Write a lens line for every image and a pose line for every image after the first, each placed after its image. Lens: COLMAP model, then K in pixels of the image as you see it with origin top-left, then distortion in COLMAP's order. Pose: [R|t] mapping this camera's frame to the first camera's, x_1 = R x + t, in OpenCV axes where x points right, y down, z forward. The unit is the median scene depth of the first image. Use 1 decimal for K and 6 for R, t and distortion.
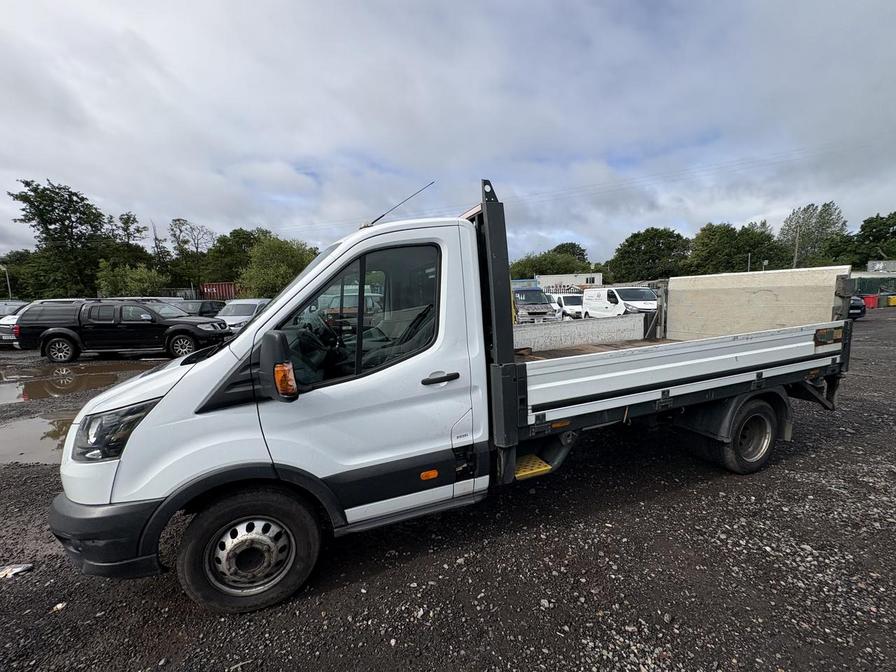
lens RADIAL K [[357.1, 0, 447.7], [0, 357.1, 337.0], [0, 0, 1]] dist [0.000715, -0.000190]
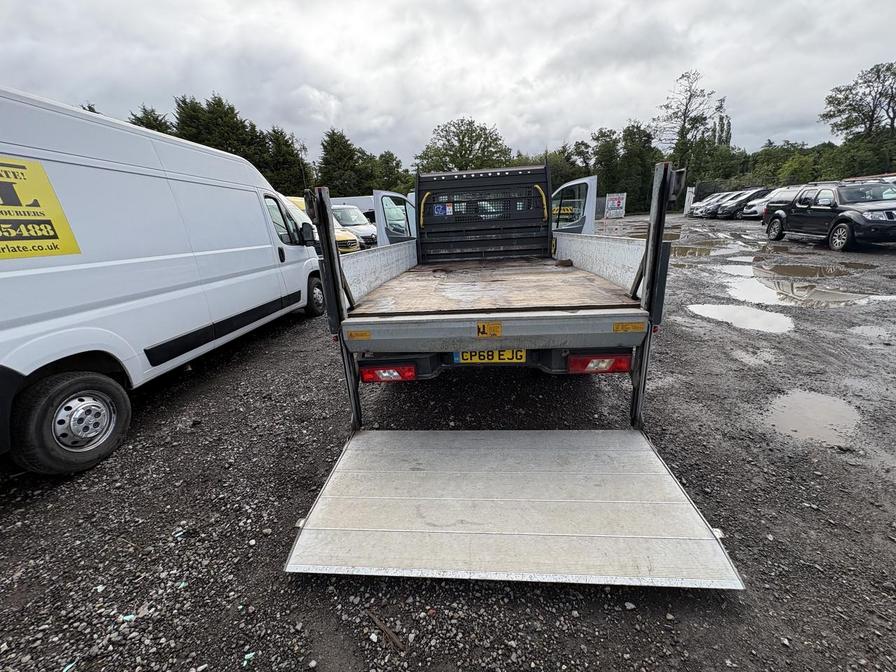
lens RADIAL K [[357.1, 0, 447.7], [0, 357.1, 337.0], [0, 0, 1]] dist [0.000715, -0.000190]
pose [[-0.416948, 0.335842, -0.844609, 0.134286], [-0.029401, 0.923765, 0.381831, -0.014343], [0.908455, 0.184036, -0.375288, 0.123322]]
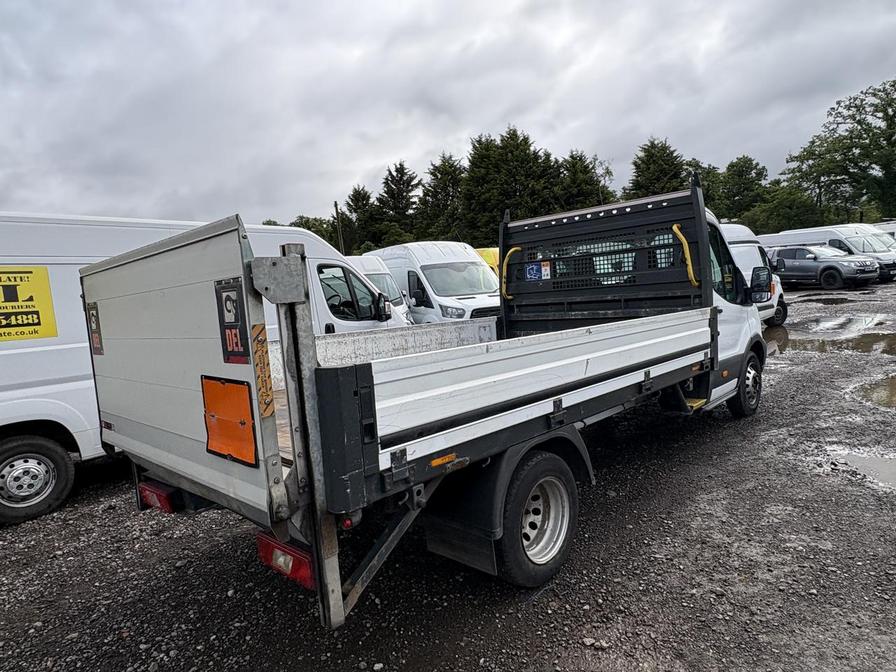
lens RADIAL K [[551.4, 0, 449.7], [0, 551.4, 343.2], [0, 0, 1]] dist [0.002269, 0.001179]
pose [[-0.888487, 0.146257, -0.434971, 0.084309], [0.061470, 0.977241, 0.203031, -0.018718], [0.454766, 0.153652, -0.877256, 0.173236]]
